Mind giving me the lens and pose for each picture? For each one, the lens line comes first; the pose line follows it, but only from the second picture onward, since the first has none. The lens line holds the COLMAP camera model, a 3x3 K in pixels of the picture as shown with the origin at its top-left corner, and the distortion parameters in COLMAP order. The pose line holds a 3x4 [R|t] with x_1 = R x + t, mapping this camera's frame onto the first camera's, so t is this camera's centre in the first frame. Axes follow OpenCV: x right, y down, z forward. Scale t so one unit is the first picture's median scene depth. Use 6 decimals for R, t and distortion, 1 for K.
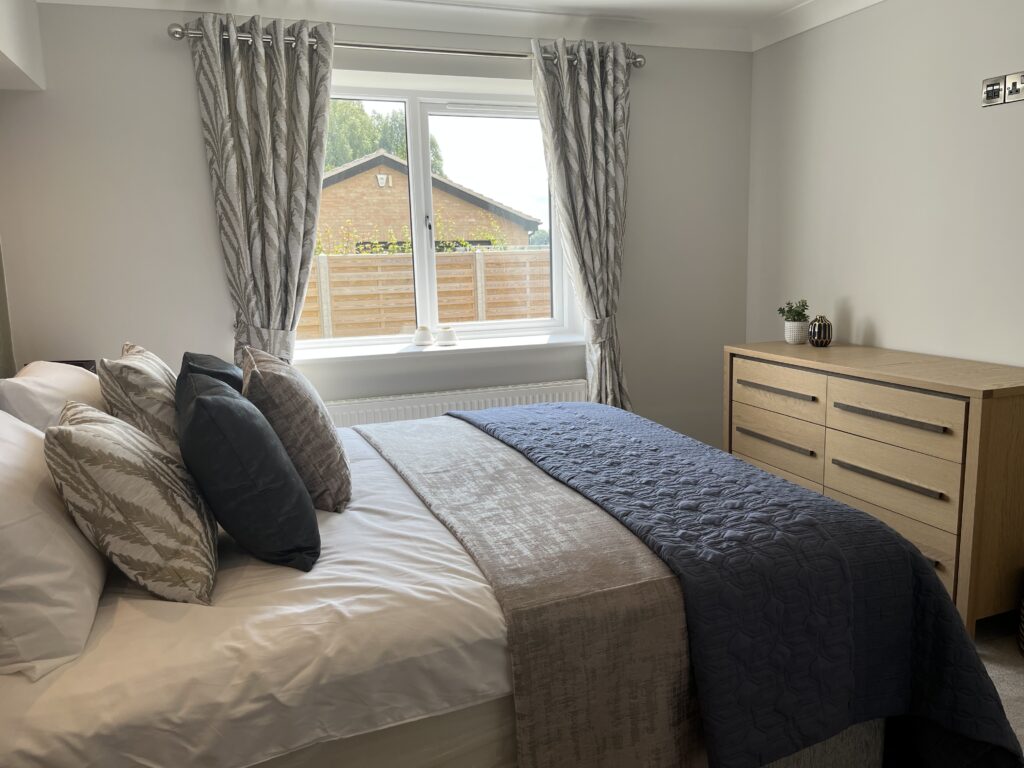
lens RADIAL K [[774.3, 0, 516.0], [0, 774.3, 385.6], [0, 0, 1]] dist [-0.004965, -0.006320]
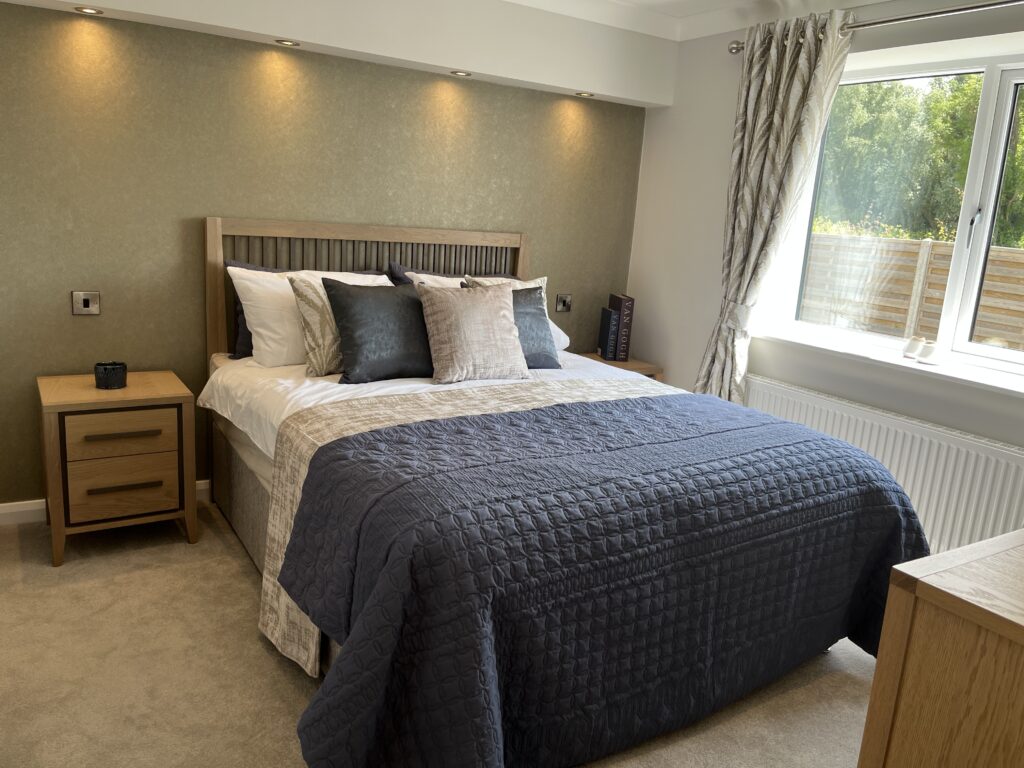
lens RADIAL K [[774.3, 0, 513.4], [0, 774.3, 379.9], [0, 0, 1]] dist [-0.004965, -0.006320]
pose [[0.201629, 0.253683, -0.946039, 0.757163], [-0.241611, 0.948911, 0.202958, -0.119109], [0.949194, 0.187652, 0.252621, 0.444394]]
